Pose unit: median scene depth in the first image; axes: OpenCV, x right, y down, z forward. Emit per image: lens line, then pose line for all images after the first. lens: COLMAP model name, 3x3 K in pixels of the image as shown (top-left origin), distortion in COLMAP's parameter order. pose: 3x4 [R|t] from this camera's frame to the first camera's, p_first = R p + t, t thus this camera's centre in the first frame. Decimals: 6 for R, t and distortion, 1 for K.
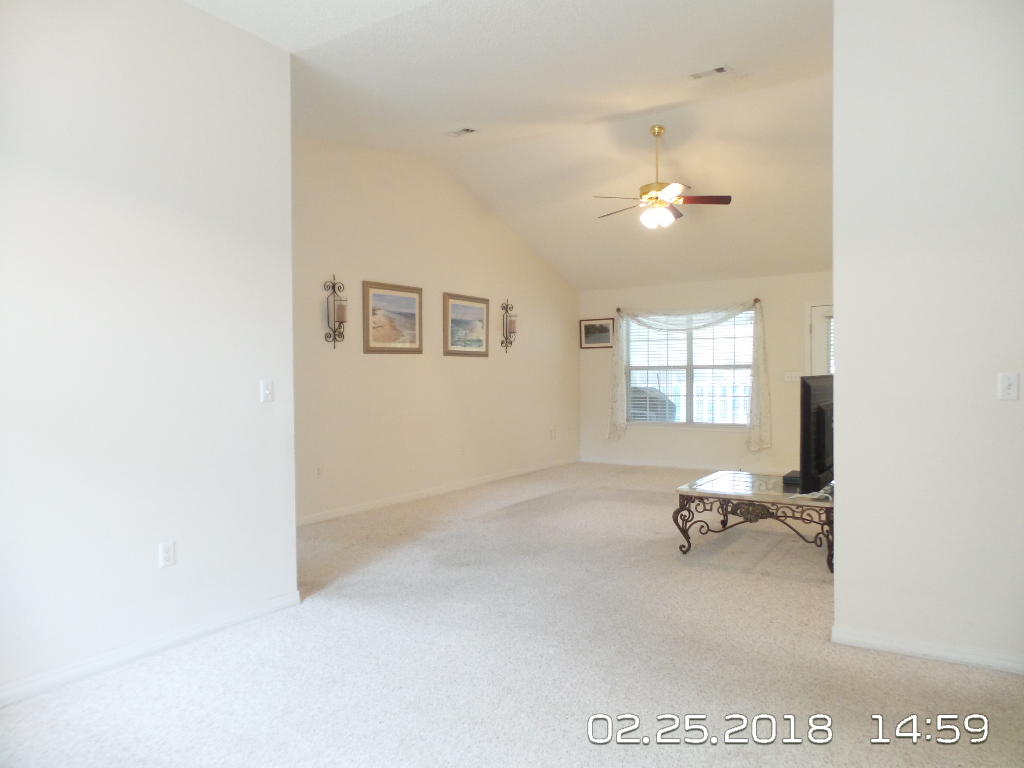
lens RADIAL K [[693.5, 0, 510.4], [0, 693.5, 383.4], [0, 0, 1]] dist [-0.020753, 0.000213]
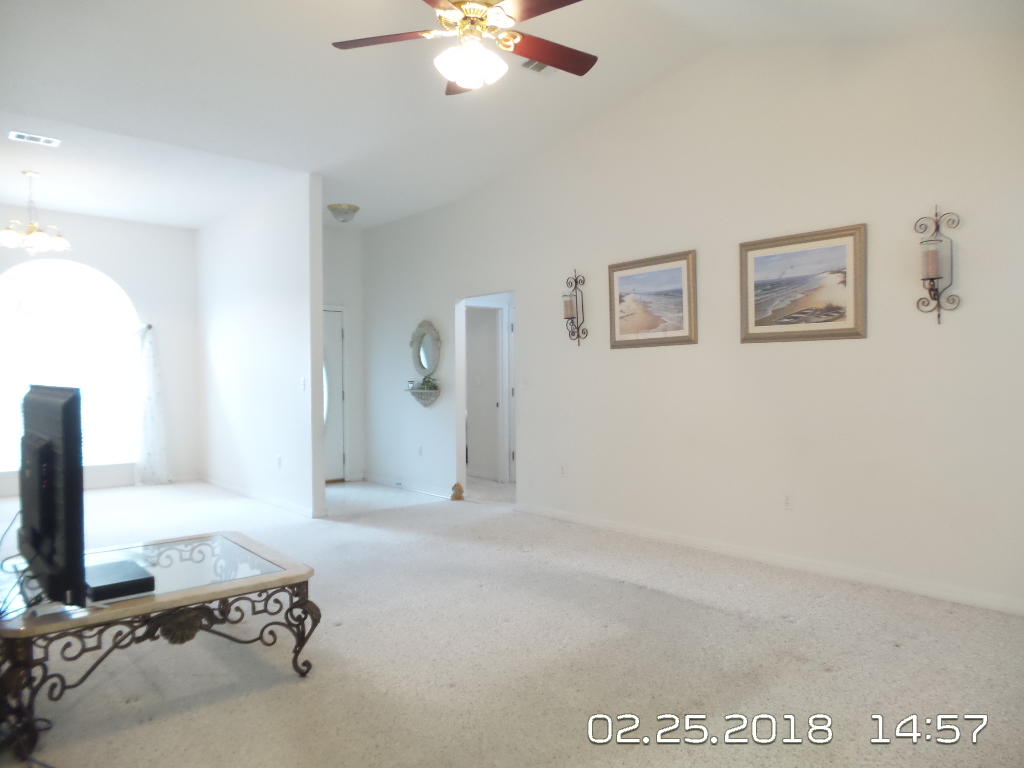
lens RADIAL K [[693.5, 0, 512.7], [0, 693.5, 381.6], [0, 0, 1]] dist [-0.020753, 0.000213]
pose [[-0.272152, 0.021359, -0.962017, 0.622376], [-0.001474, 0.999743, 0.022614, -0.020668], [0.962253, 0.007572, -0.272051, 1.057466]]
